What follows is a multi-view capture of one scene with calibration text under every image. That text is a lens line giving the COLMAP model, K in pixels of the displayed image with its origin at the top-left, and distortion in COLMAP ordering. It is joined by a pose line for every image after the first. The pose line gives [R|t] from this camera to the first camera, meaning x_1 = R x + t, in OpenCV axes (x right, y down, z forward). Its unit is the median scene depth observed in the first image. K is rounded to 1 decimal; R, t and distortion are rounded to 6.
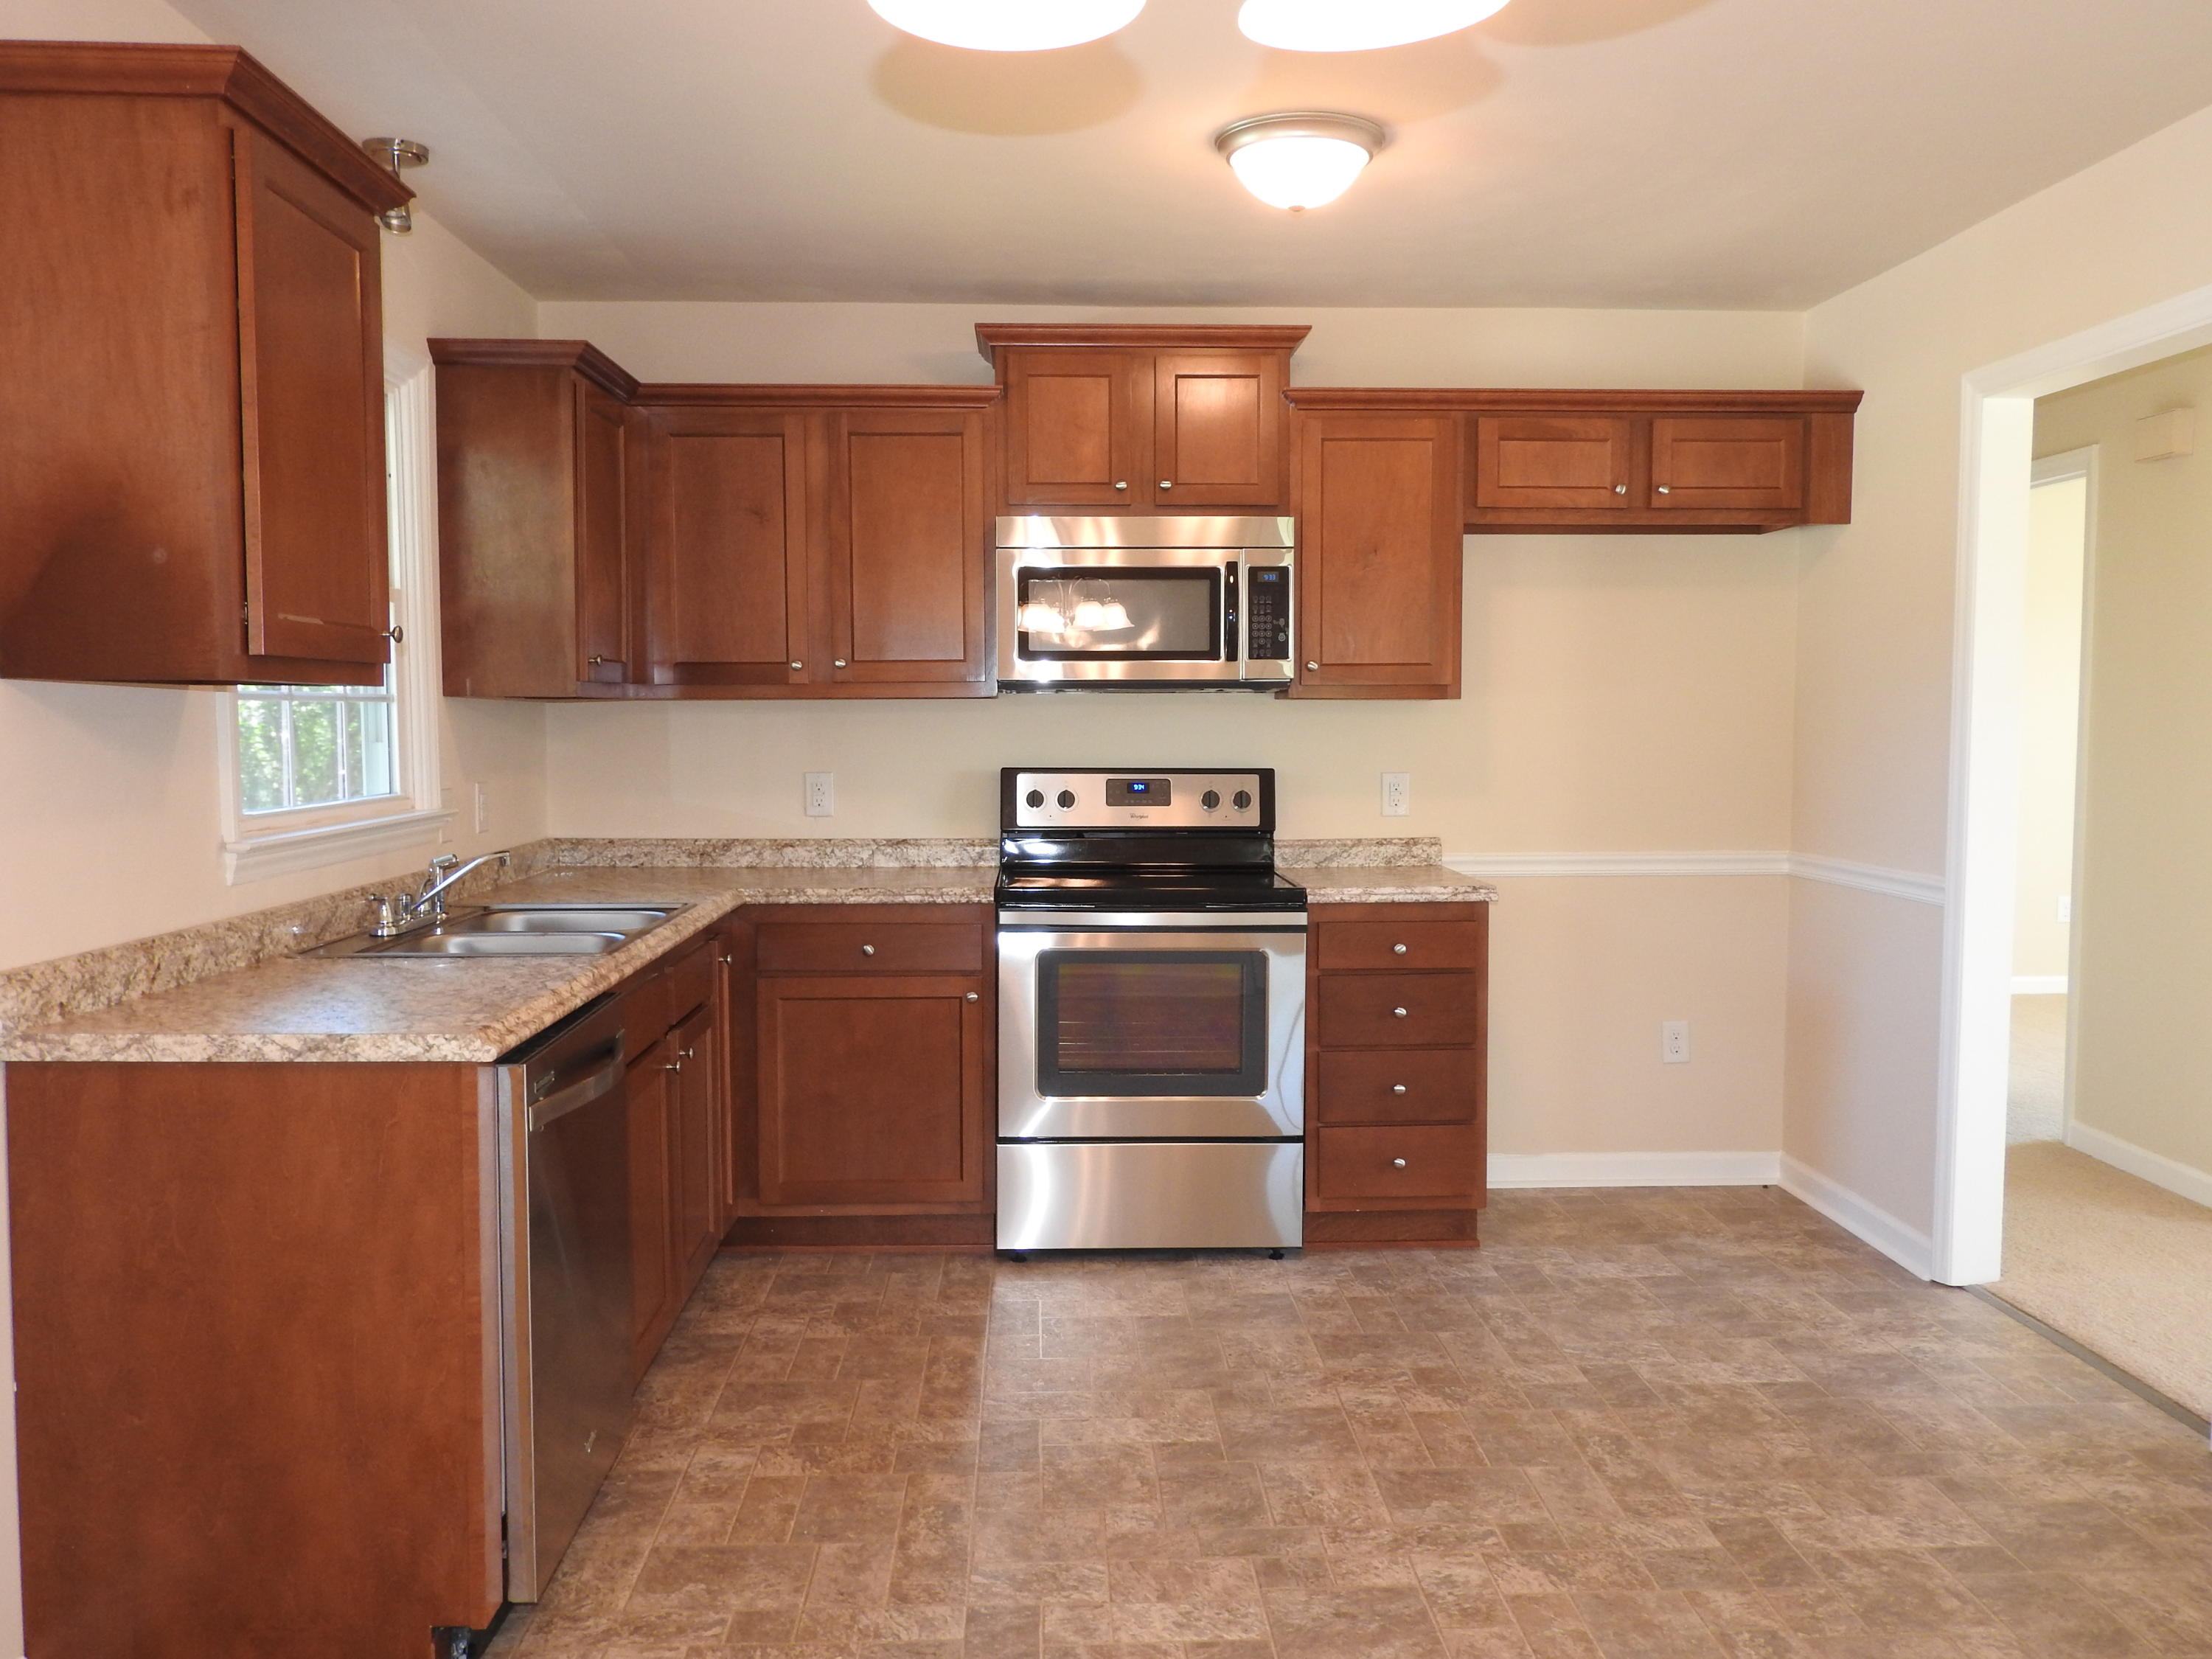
lens RADIAL K [[1738.6, 0, 1106.0], [0, 1738.6, 829.5], [0, 0, 1]] dist [0.008322, -0.008126]
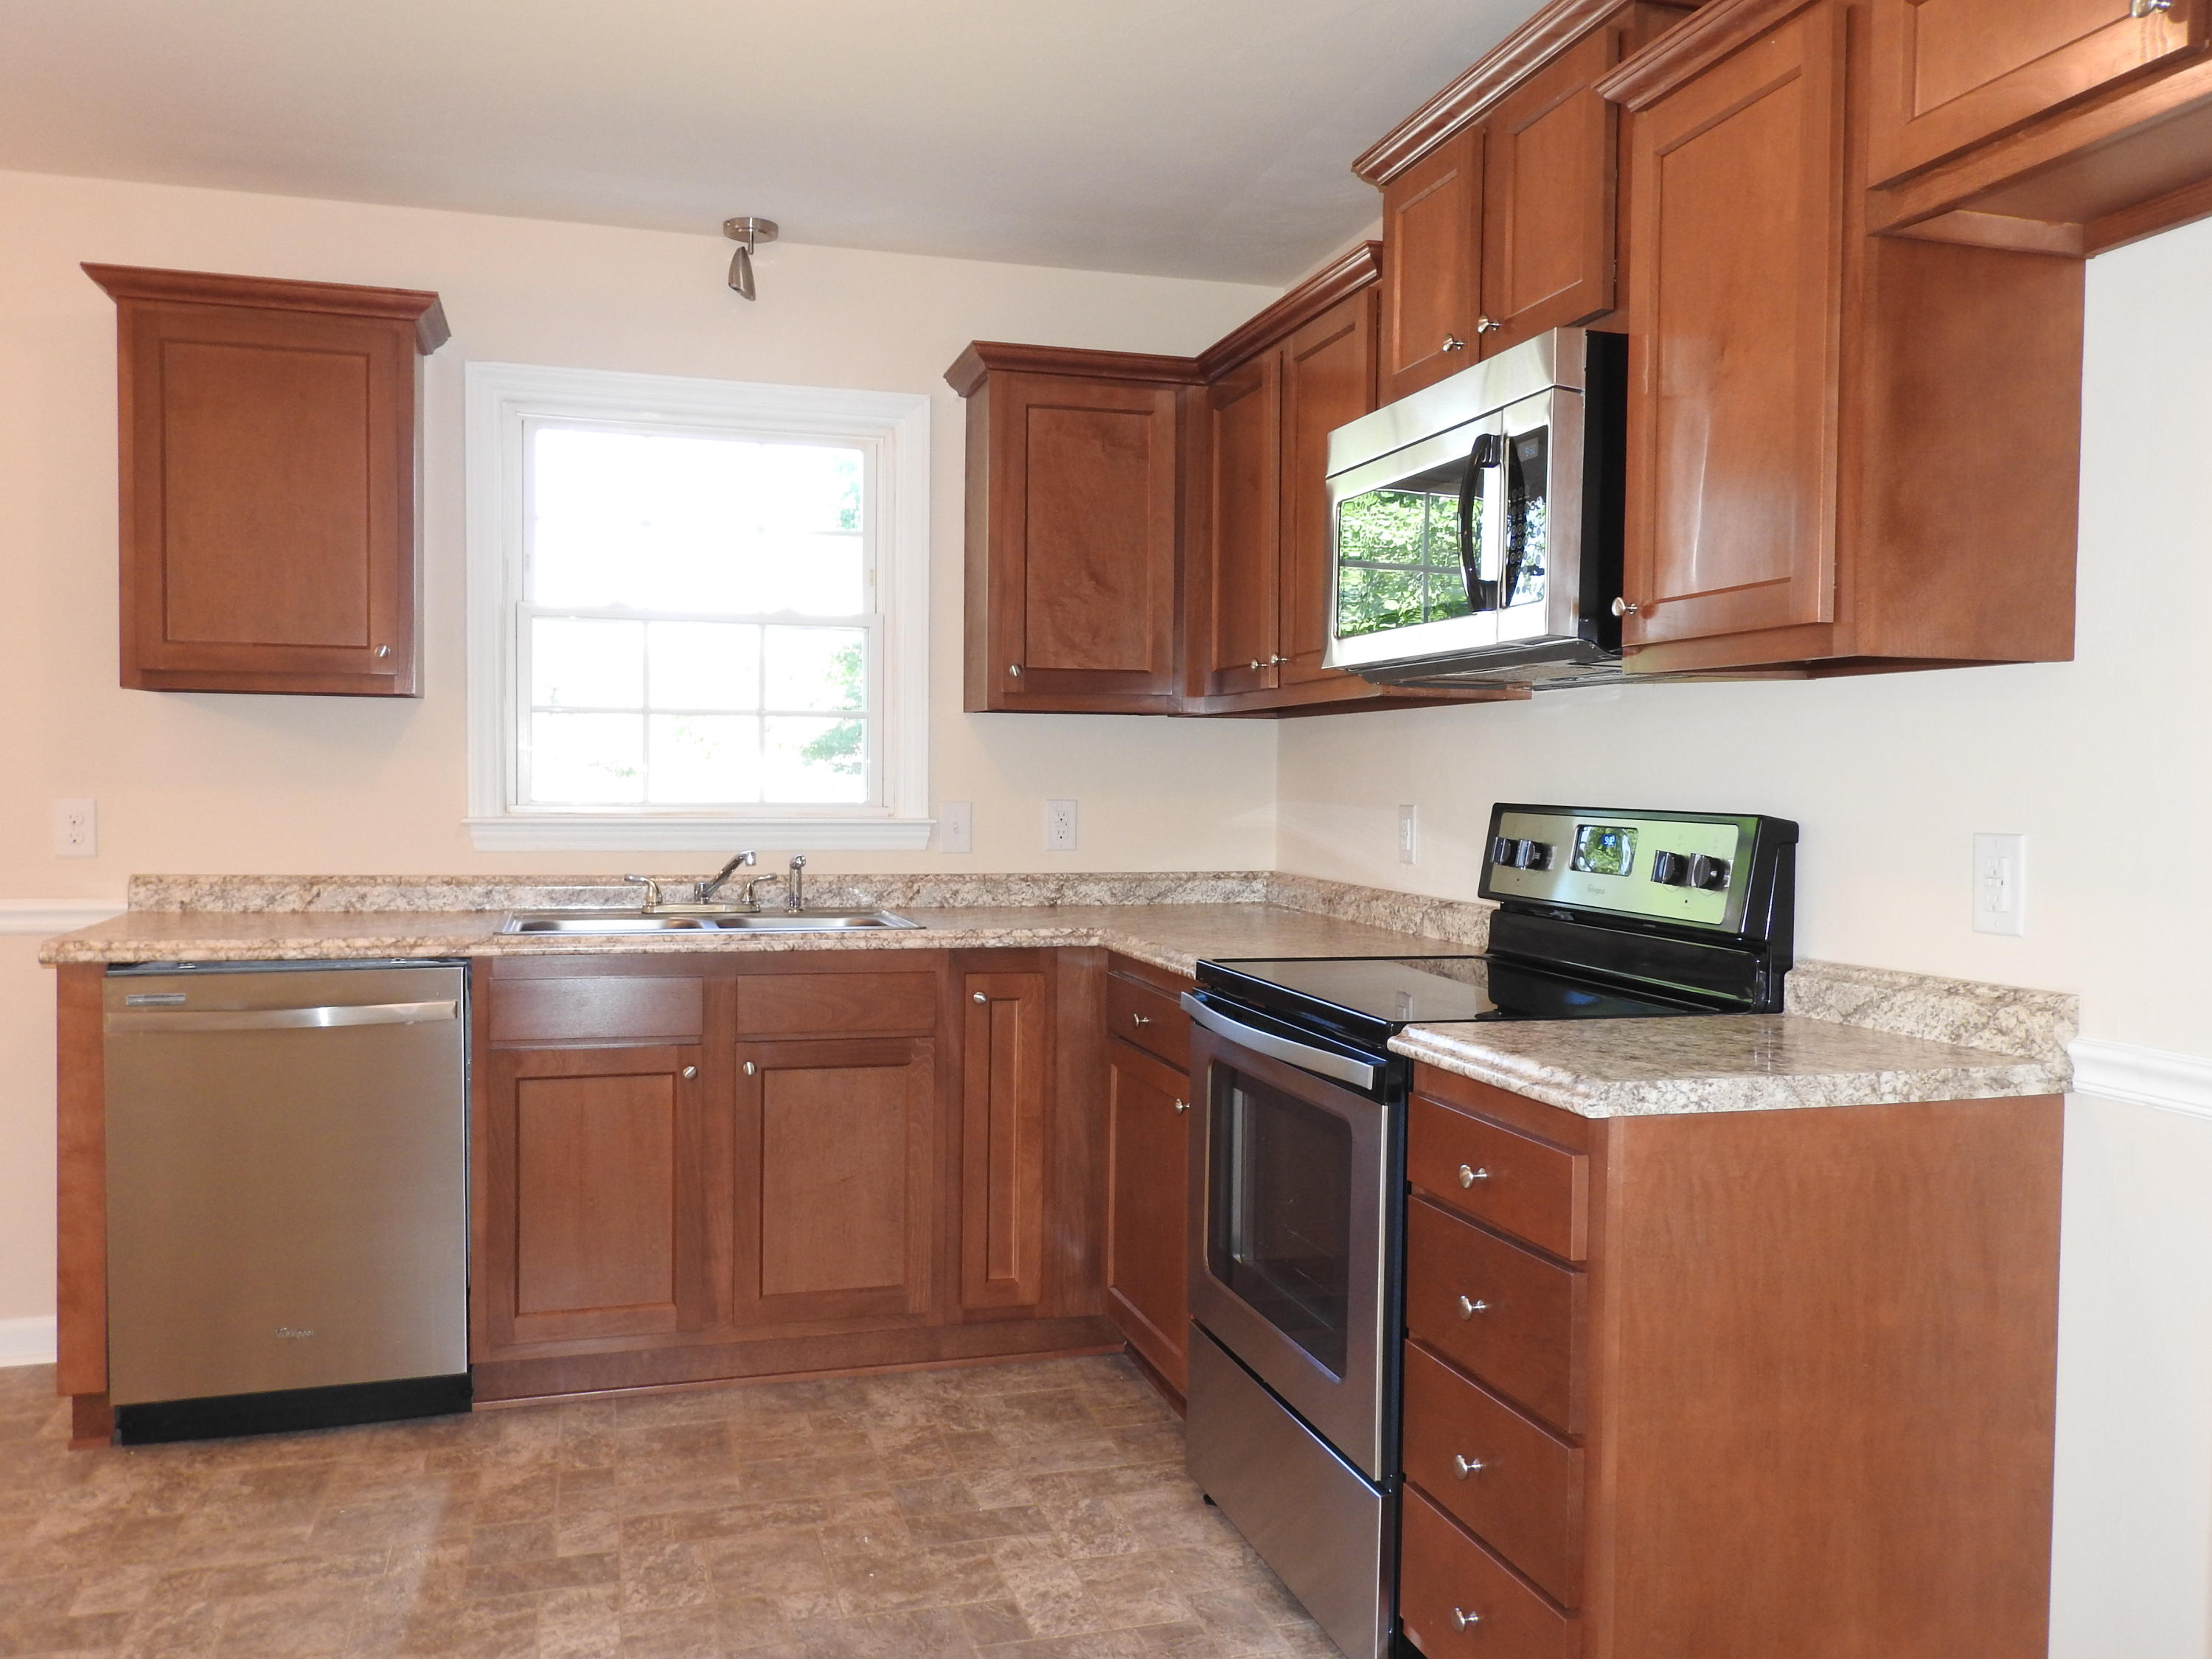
lens RADIAL K [[1738.6, 0, 1106.0], [0, 1738.6, 829.5], [0, 0, 1]] dist [0.008322, -0.008126]
pose [[0.254198, 0.032847, -0.966594, 0.607910], [-0.077247, 0.996920, 0.013563, -0.025949], [0.964062, 0.071219, 0.255952, 0.768363]]
